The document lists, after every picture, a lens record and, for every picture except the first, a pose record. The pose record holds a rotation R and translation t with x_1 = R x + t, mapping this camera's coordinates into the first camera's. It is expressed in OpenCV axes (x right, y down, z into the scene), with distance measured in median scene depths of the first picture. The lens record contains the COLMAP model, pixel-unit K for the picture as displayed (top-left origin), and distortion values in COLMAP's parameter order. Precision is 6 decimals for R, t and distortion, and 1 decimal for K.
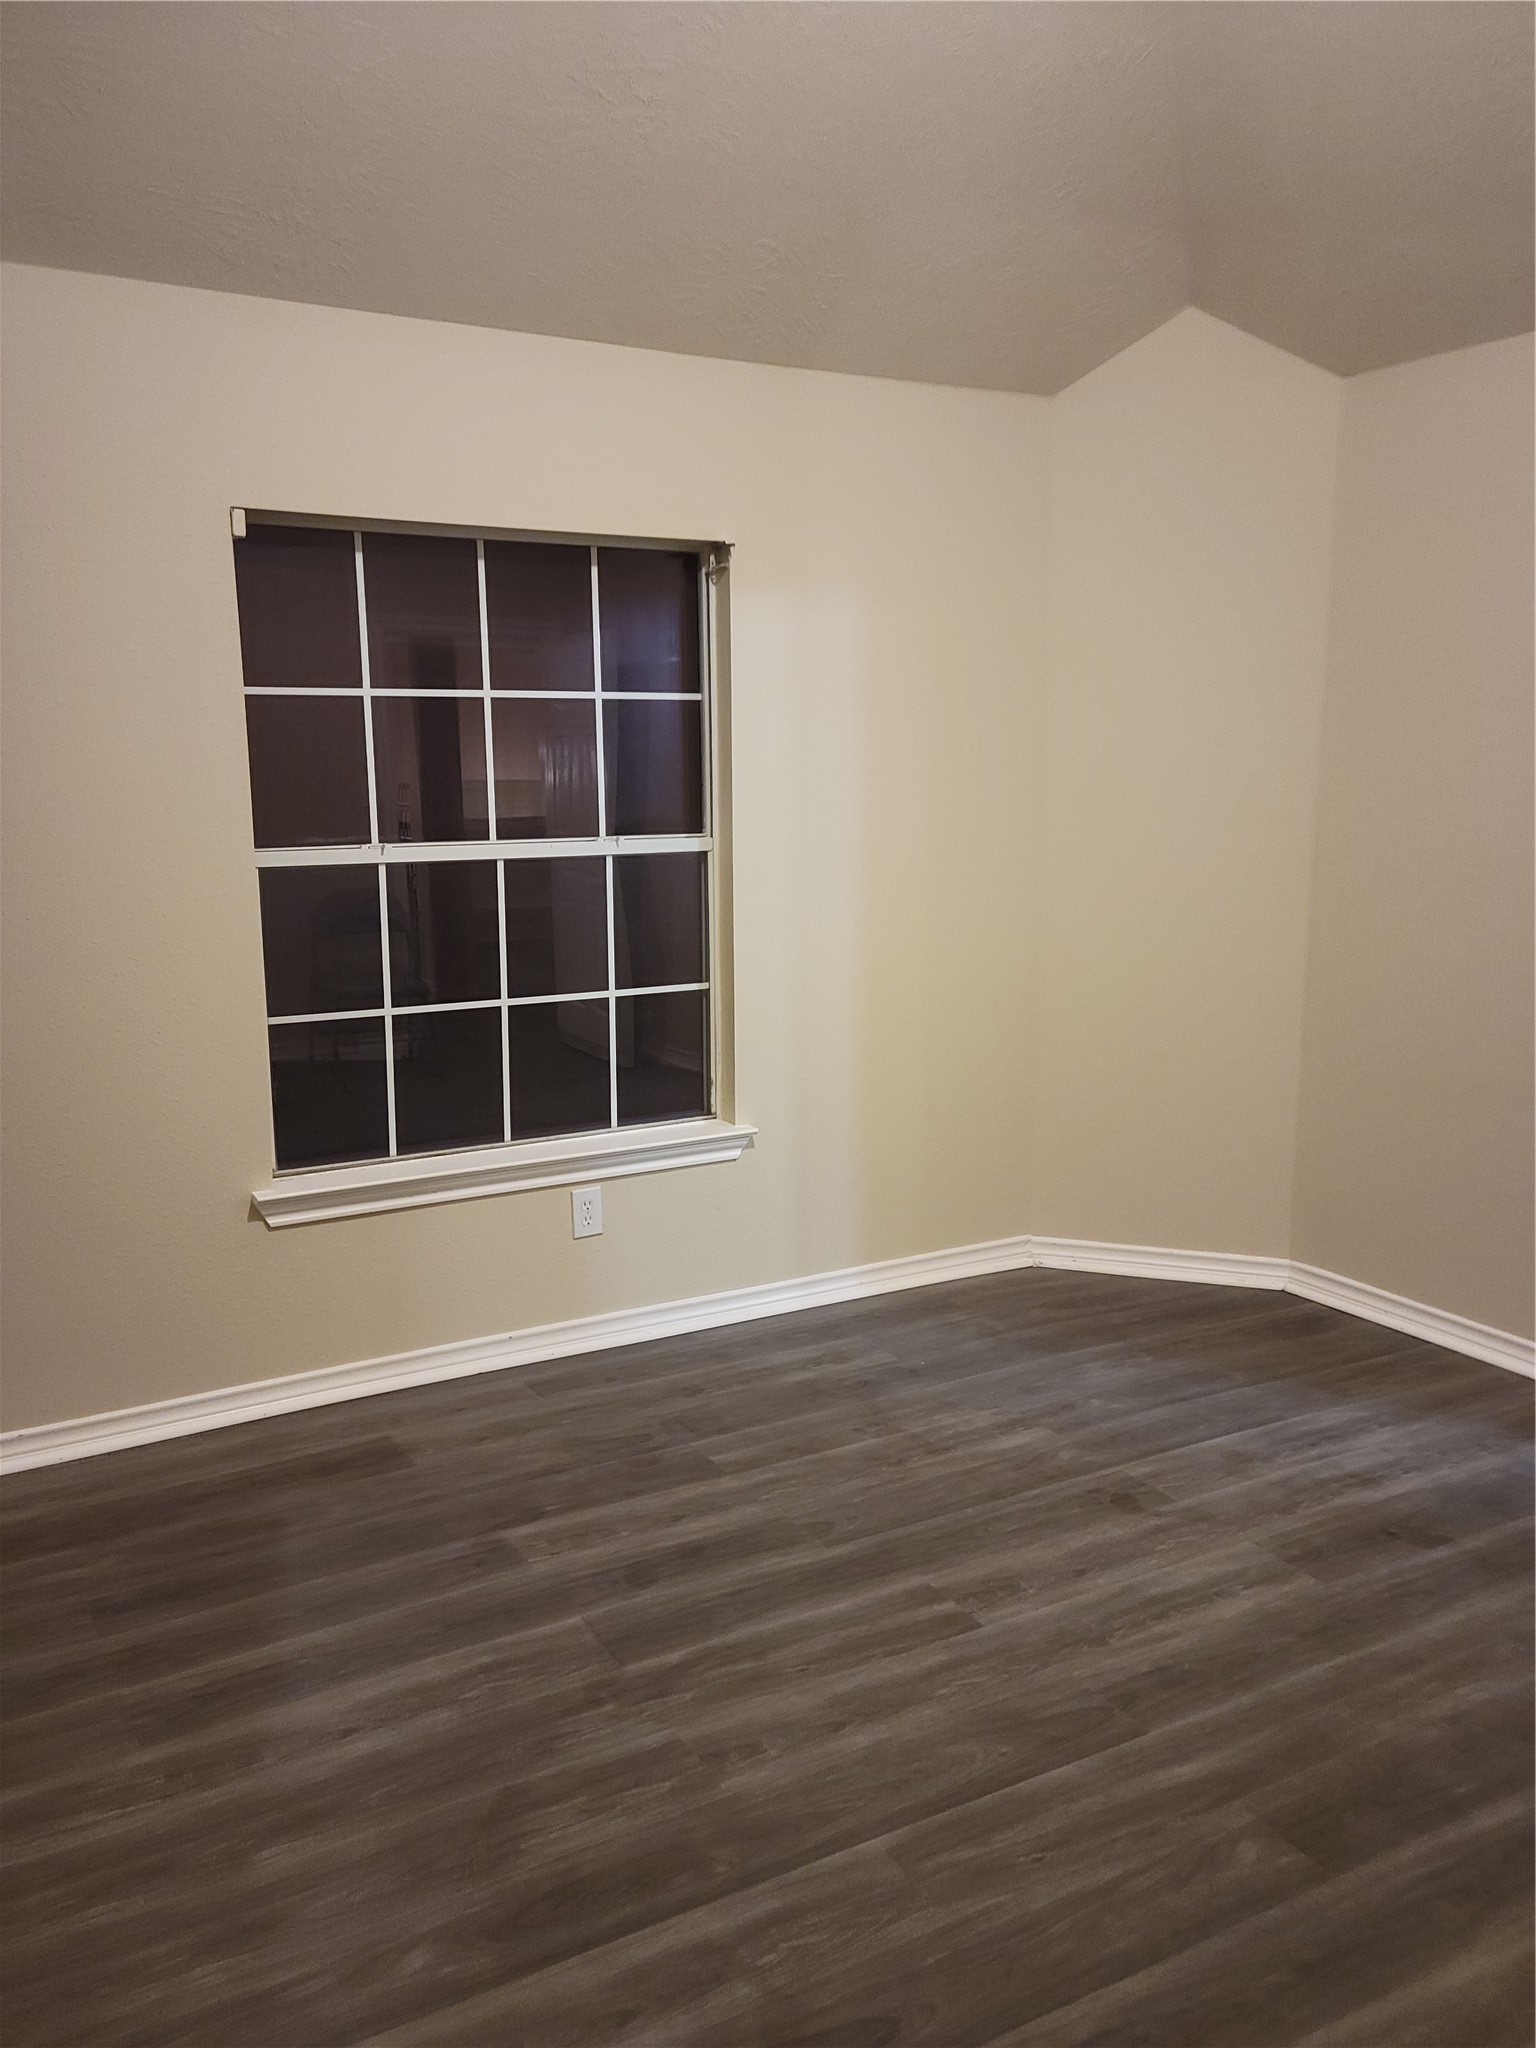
lens RADIAL K [[1617.3, 0, 739.6], [0, 1617.3, 1016.5], [0, 0, 1]] dist [0.093727, -0.088219]
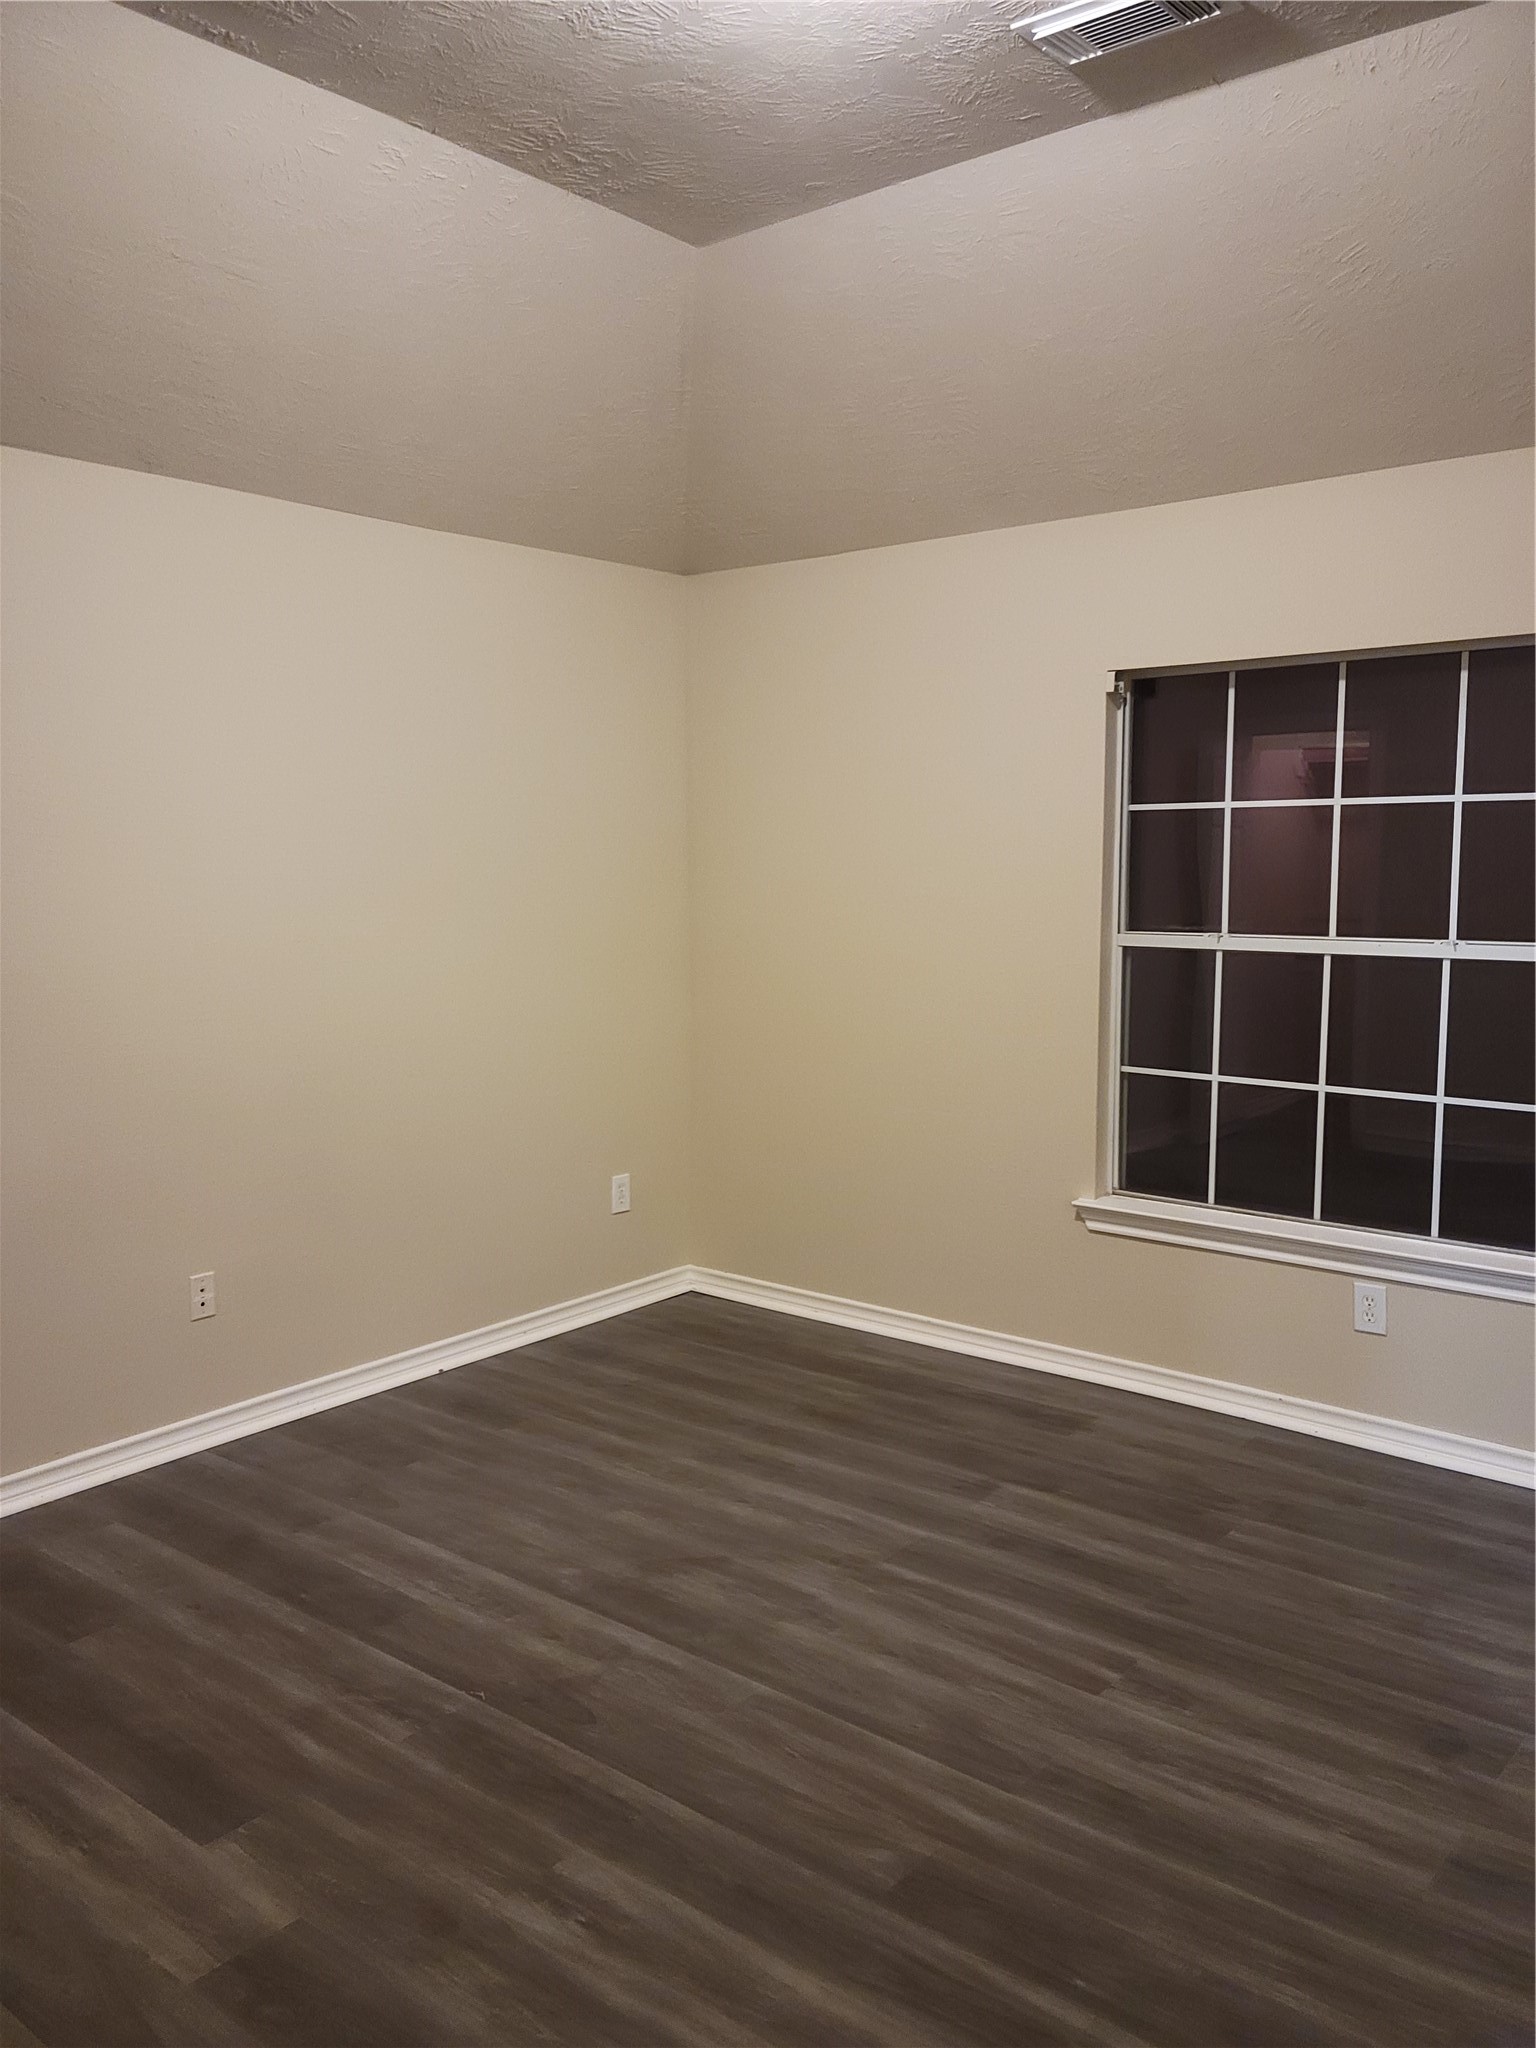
lens RADIAL K [[1617.3, 0, 739.6], [0, 1617.3, 1016.5], [0, 0, 1]] dist [0.093727, -0.088219]
pose [[0.354411, 0.103534, -0.929340, 0.871023], [-0.147939, 0.987543, 0.053601, -0.068859], [0.923313, 0.118489, 0.365313, 0.306717]]
